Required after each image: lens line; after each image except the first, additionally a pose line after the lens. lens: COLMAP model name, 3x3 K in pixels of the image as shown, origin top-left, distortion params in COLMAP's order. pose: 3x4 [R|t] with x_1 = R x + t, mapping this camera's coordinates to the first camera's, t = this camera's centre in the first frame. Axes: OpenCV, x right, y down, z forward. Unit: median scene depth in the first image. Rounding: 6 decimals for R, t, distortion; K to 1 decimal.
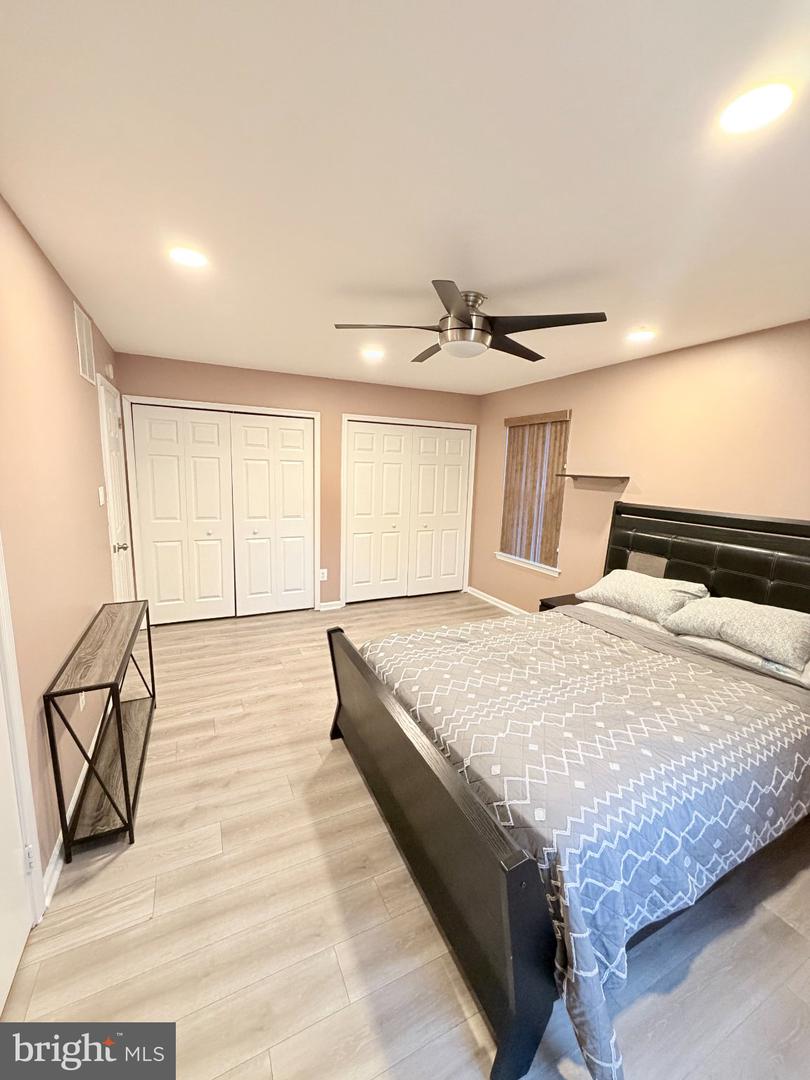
lens RADIAL K [[430.7, 0, 407.5], [0, 430.7, 537.0], [0, 0, 1]] dist [-0.000165, -0.000065]
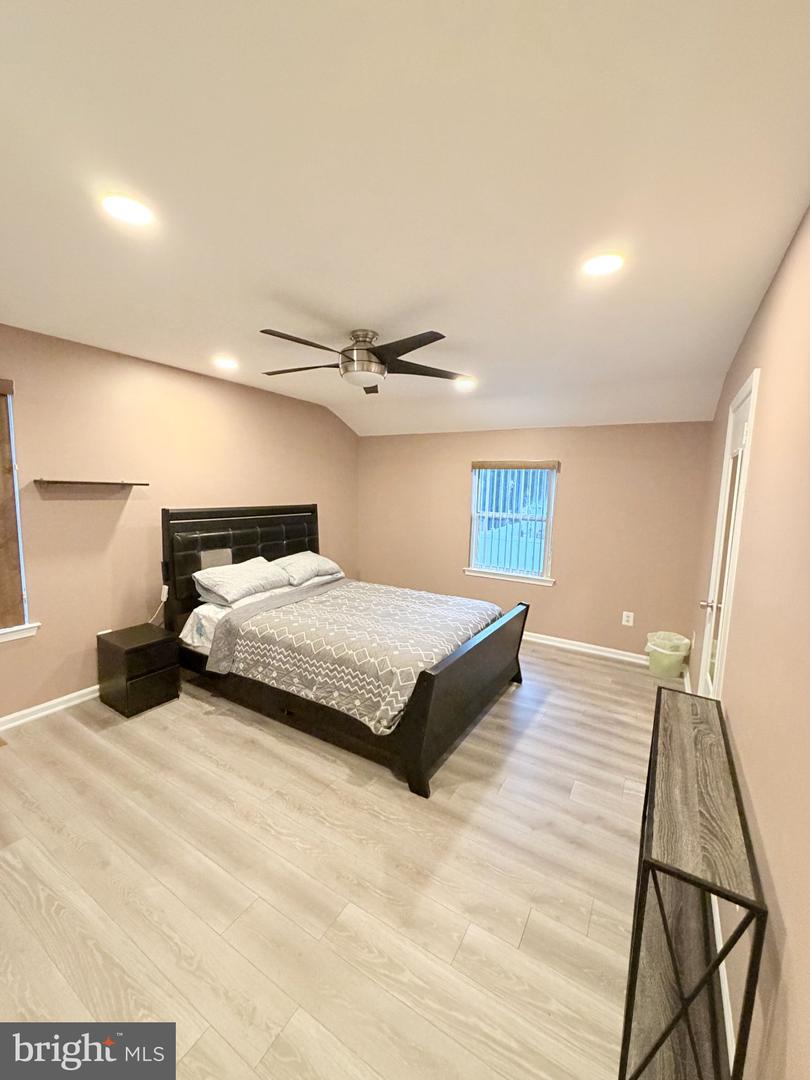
lens RADIAL K [[433.4, 0, 402.5], [0, 433.4, 538.4], [0, 0, 1]] dist [-0.001125, -0.000289]
pose [[-0.538420, -0.146201, 0.829897, -0.861702], [0.091819, 0.968793, 0.230240, -0.269526], [-0.837659, 0.200166, -0.508194, 1.485339]]
